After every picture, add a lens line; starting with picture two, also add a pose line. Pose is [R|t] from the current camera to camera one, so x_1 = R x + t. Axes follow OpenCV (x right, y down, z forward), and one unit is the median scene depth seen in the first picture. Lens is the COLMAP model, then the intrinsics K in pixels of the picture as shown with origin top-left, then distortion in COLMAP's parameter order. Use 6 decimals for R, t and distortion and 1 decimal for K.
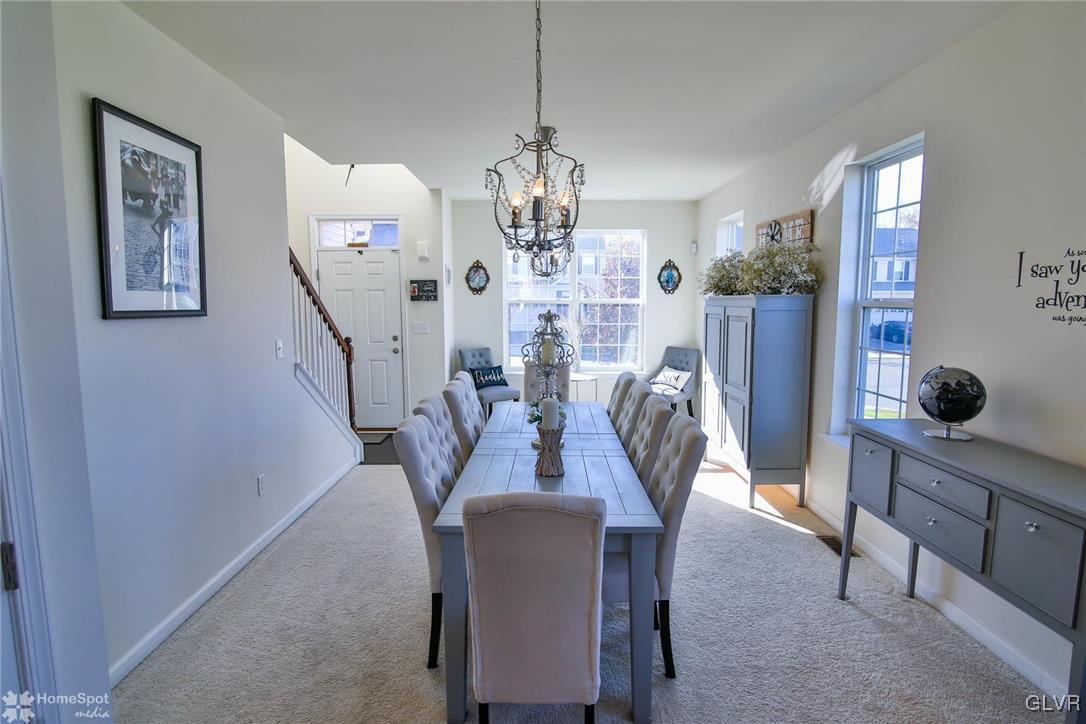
lens RADIAL K [[531.8, 0, 542.4], [0, 531.8, 359.1], [0, 0, 1]] dist [-0.018246, 0.000078]
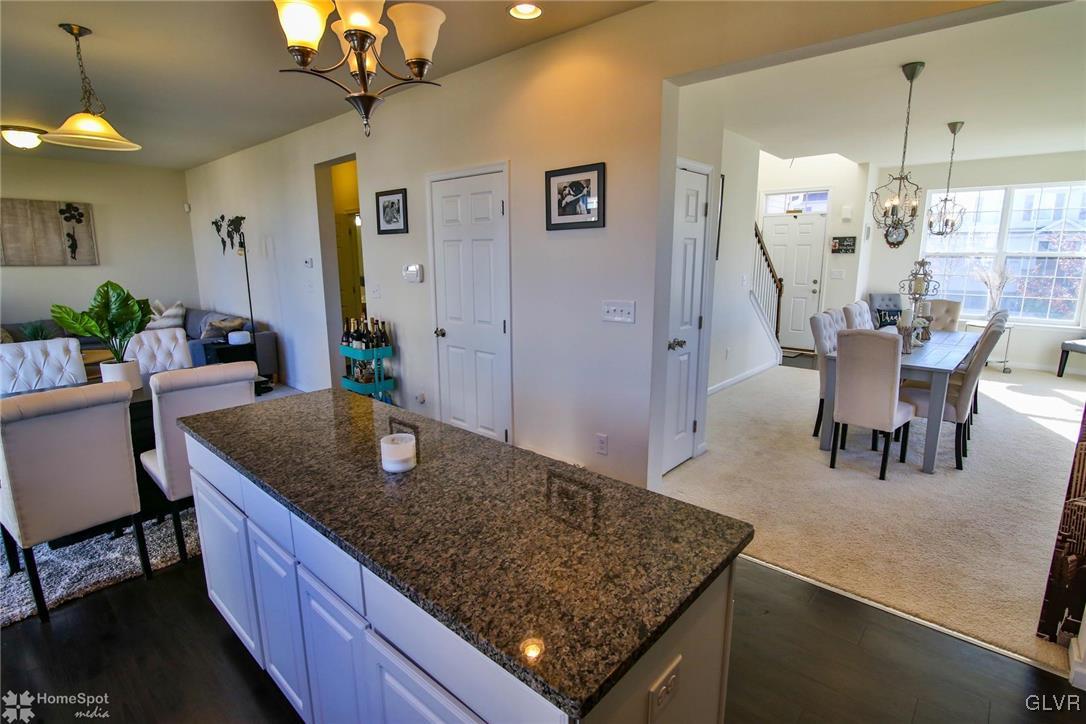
lens RADIAL K [[531.8, 0, 544.0], [0, 531.8, 358.6], [0, 0, 1]] dist [-0.018246, 0.000078]
pose [[0.739224, 0.128649, -0.661058, 0.147724], [-0.071251, 0.991016, 0.113187, 0.061040], [0.669680, -0.036569, 0.741749, -0.540145]]
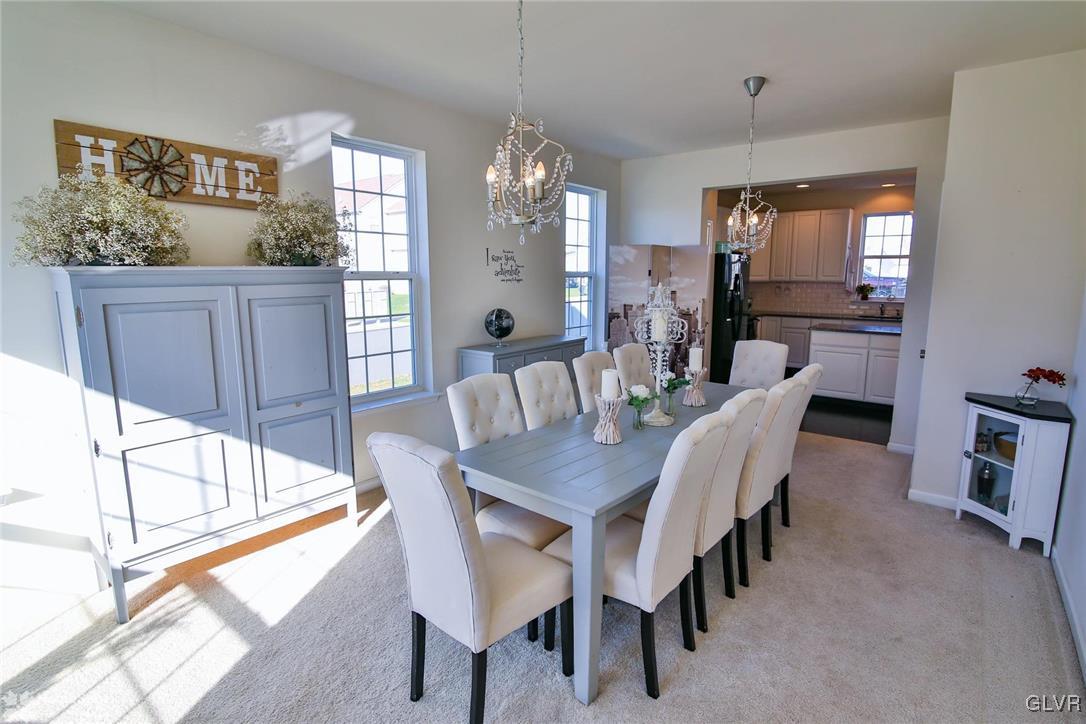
lens RADIAL K [[531.8, 0, 546.0], [0, 531.8, 358.1], [0, 0, 1]] dist [-0.018246, 0.000078]
pose [[-0.766423, -0.104810, 0.633728, -0.258396], [0.069811, 0.967162, 0.244384, -0.124447], [-0.638532, 0.231542, -0.733938, 1.091502]]
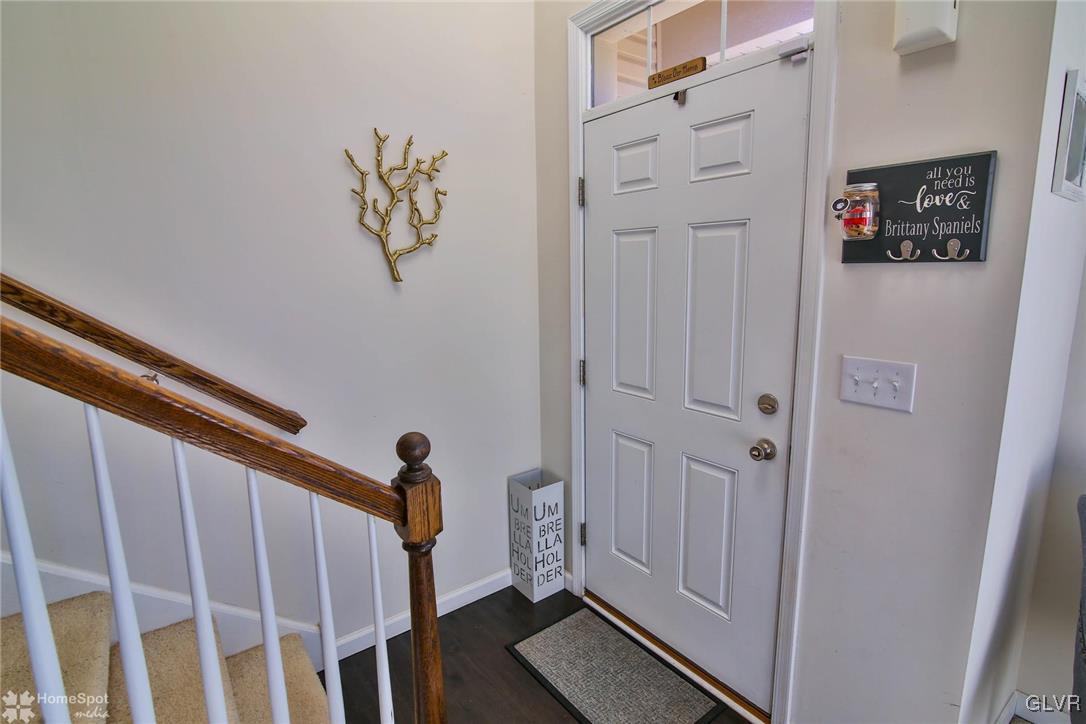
lens RADIAL K [[531.8, 0, 543.8], [0, 531.8, 356.2], [0, 0, 1]] dist [-0.018246, 0.000078]
pose [[0.590040, 0.129235, -0.796964, -0.166002], [-0.072200, 0.991597, 0.107342, -0.104057], [0.804139, -0.005795, 0.594413, 0.929994]]
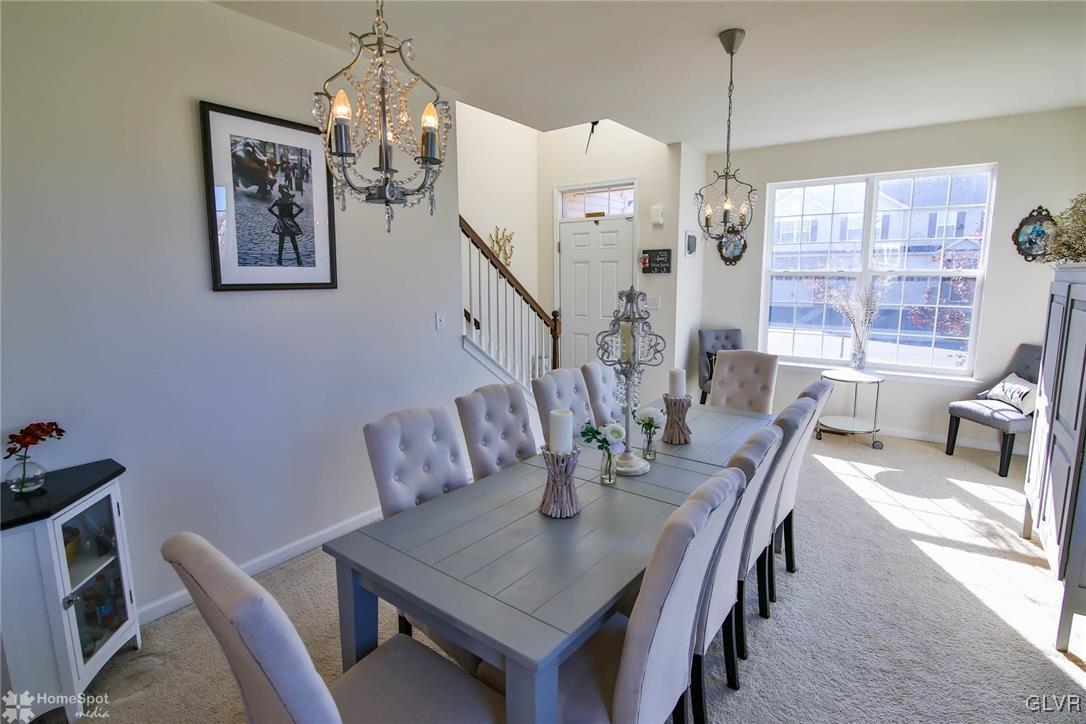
lens RADIAL K [[531.8, 0, 544.2], [0, 531.8, 360.5], [0, 0, 1]] dist [-0.018246, 0.000078]
pose [[0.801696, 0.092123, -0.590590, 0.206835], [-0.059829, 0.995457, 0.074062, -0.022252], [0.594730, -0.024041, 0.803566, 0.203134]]
